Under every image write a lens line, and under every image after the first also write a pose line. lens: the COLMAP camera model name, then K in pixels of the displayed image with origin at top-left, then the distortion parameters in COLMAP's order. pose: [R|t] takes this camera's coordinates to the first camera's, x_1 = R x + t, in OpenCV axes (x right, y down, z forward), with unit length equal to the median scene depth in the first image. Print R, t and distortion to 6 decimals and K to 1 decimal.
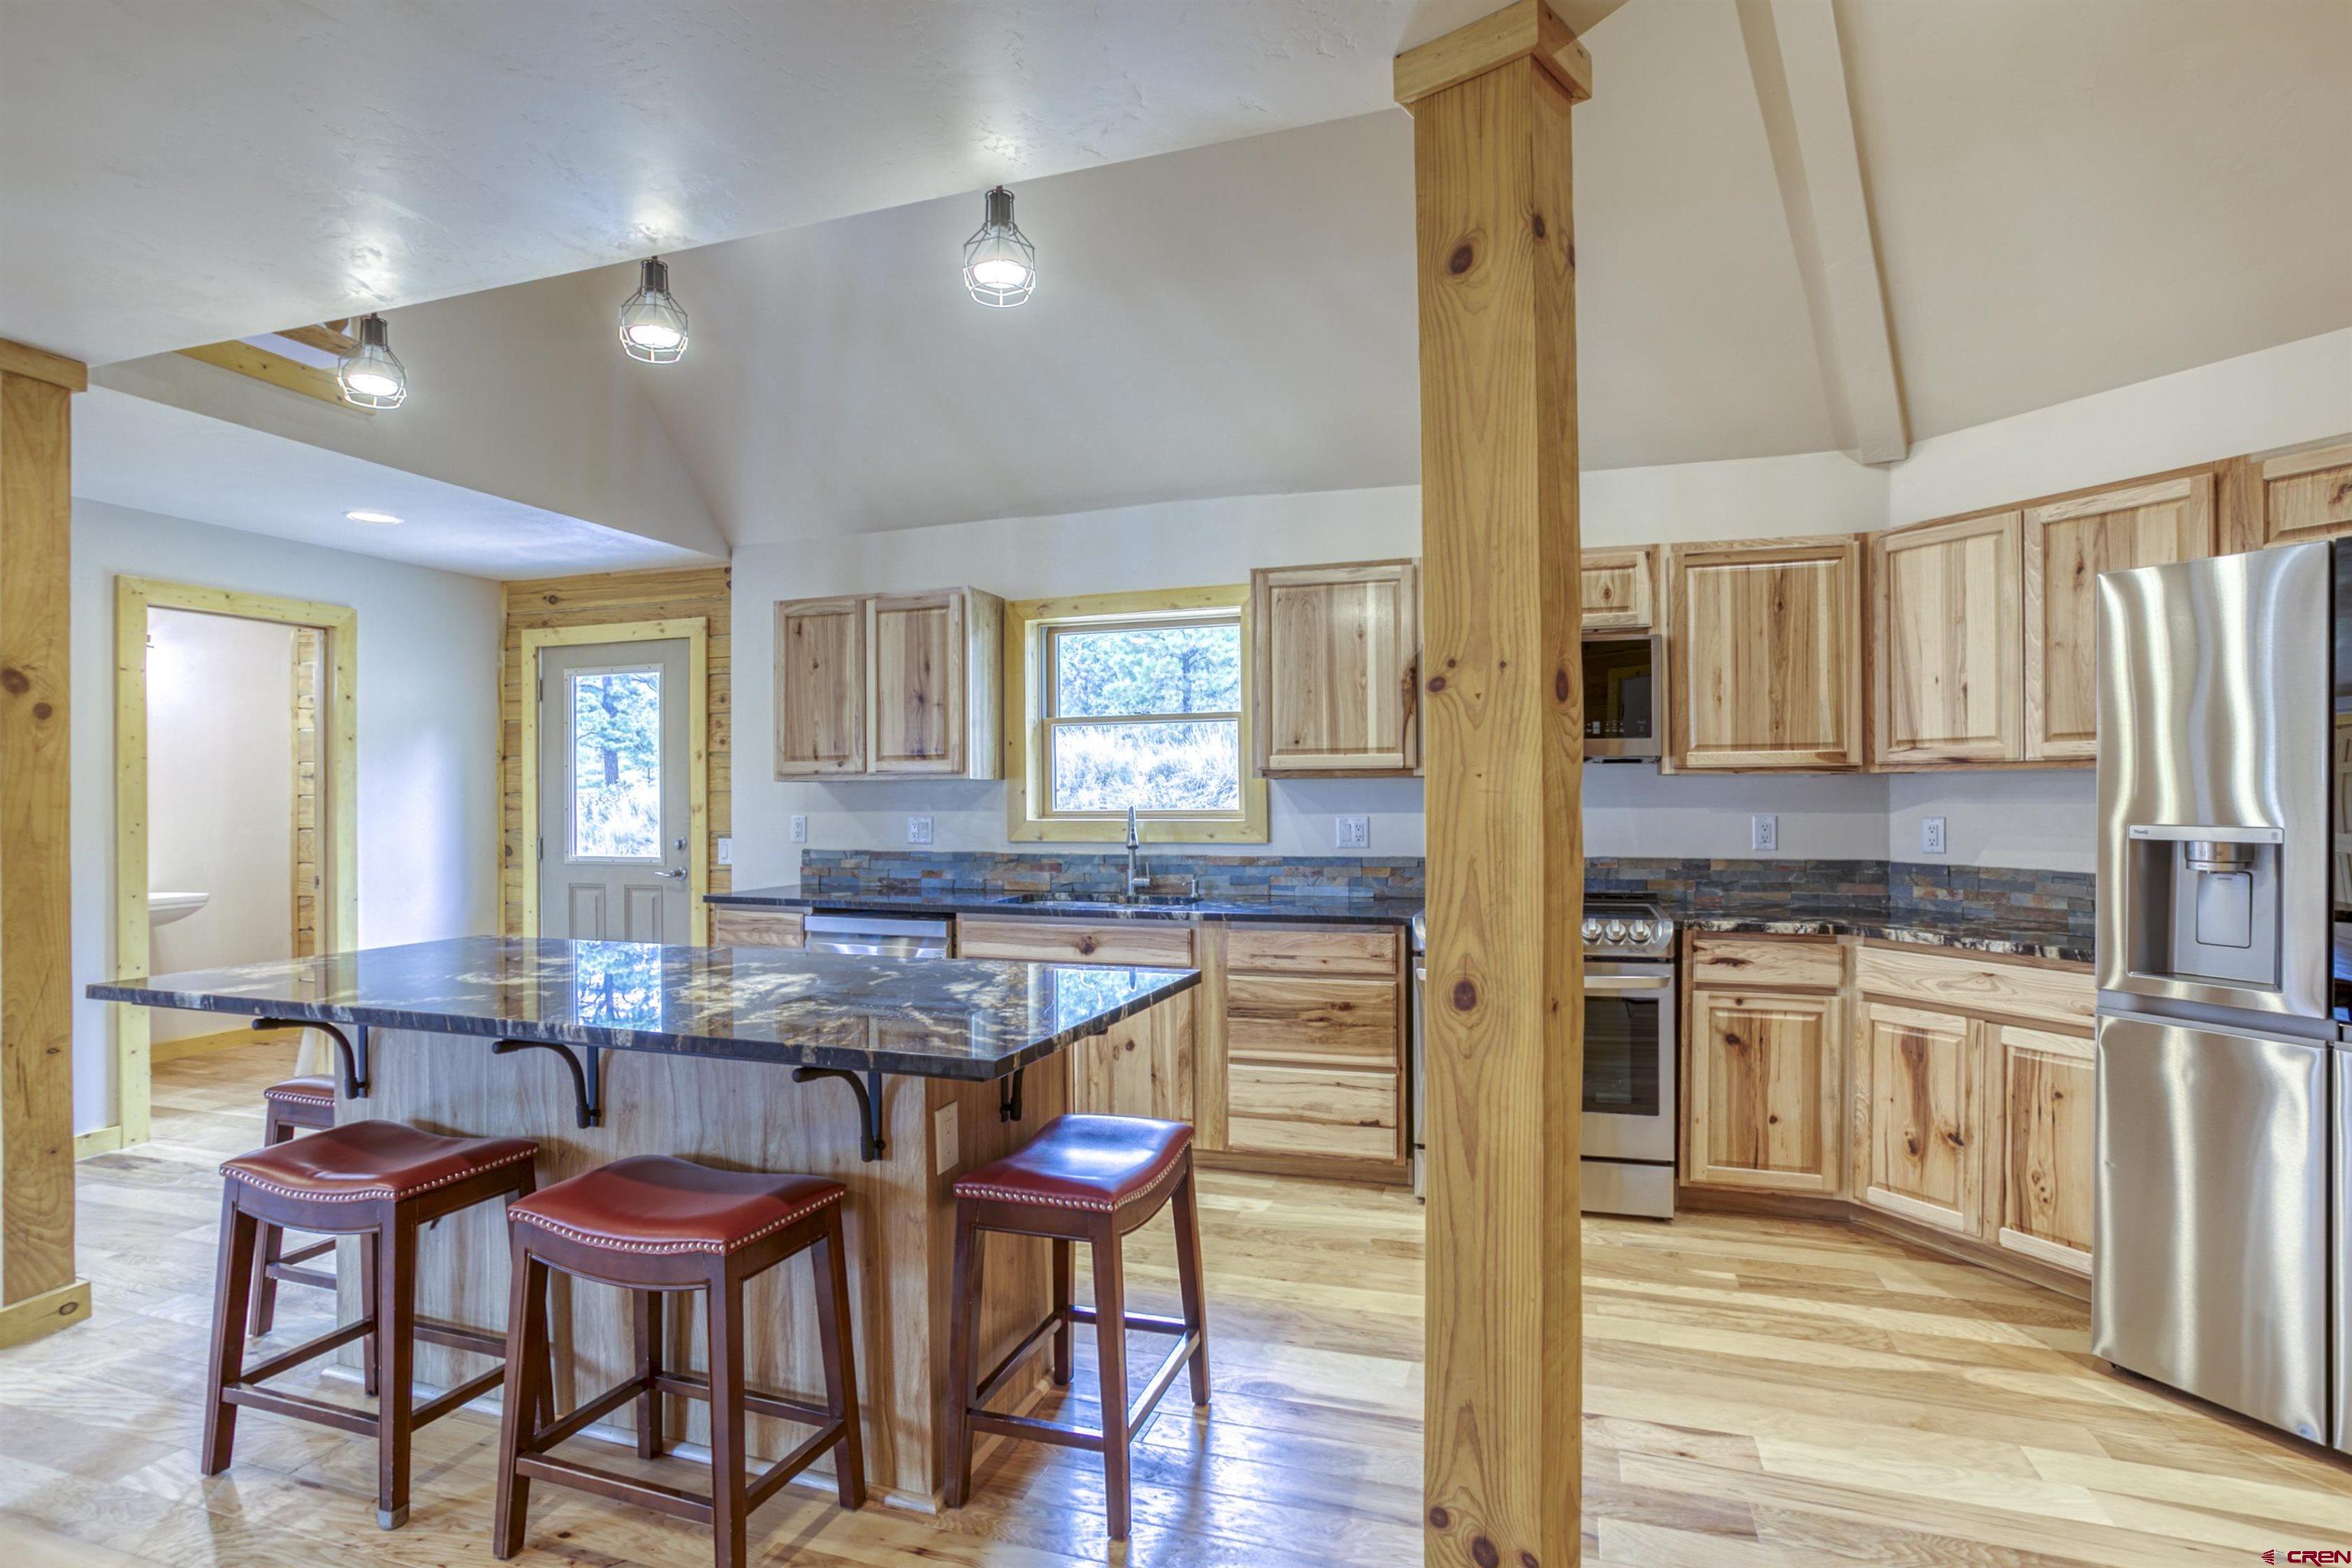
lens RADIAL K [[1061.6, 0, 1176.0], [0, 1061.6, 784.0], [0, 0, 1]] dist [-0.030356, 0.018980]
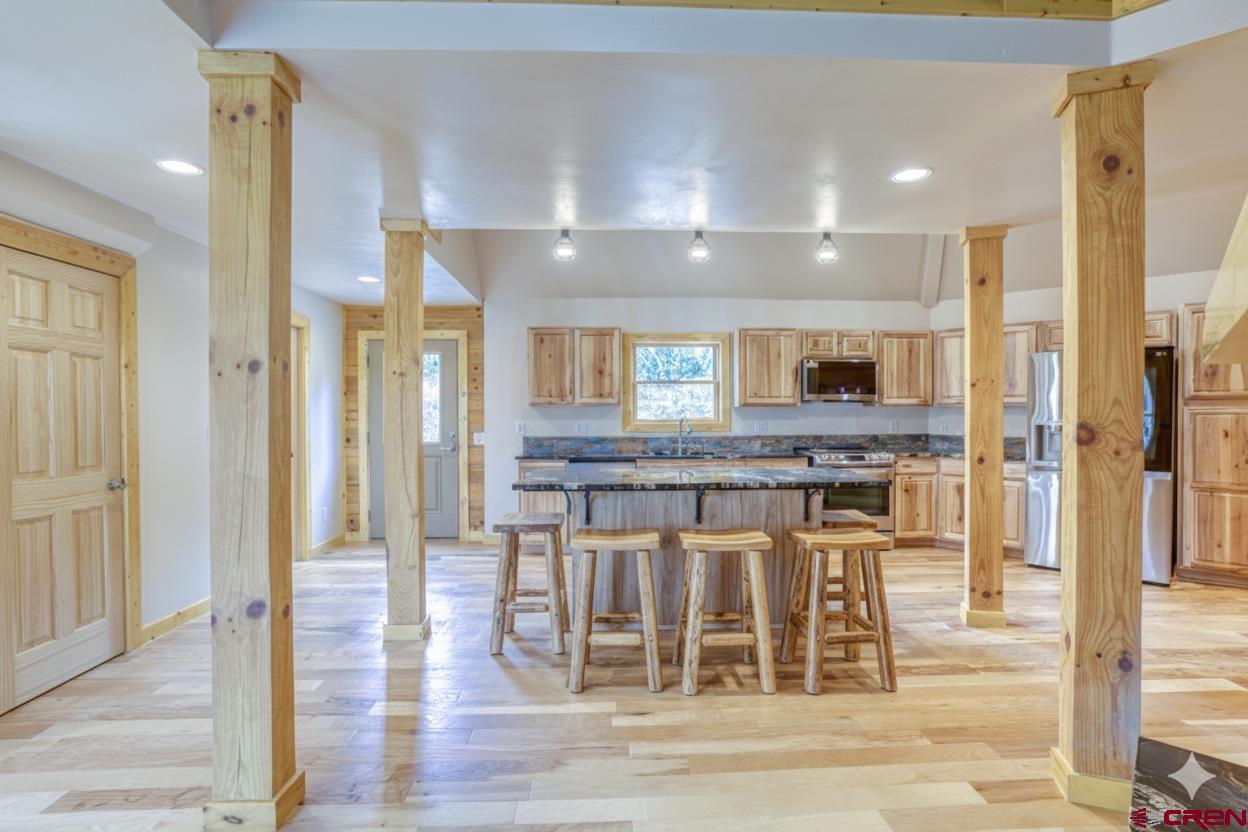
lens RADIAL K [[545.3, 0, 620.7], [0, 545.3, 414.0], [0, 0, 1]] dist [-0.012407, 0.000128]
pose [[0.944400, 0.001666, 0.328796, -0.812899], [-0.005095, 0.999941, 0.009568, 0.002150], [-0.328760, -0.010711, 0.944353, -0.249518]]
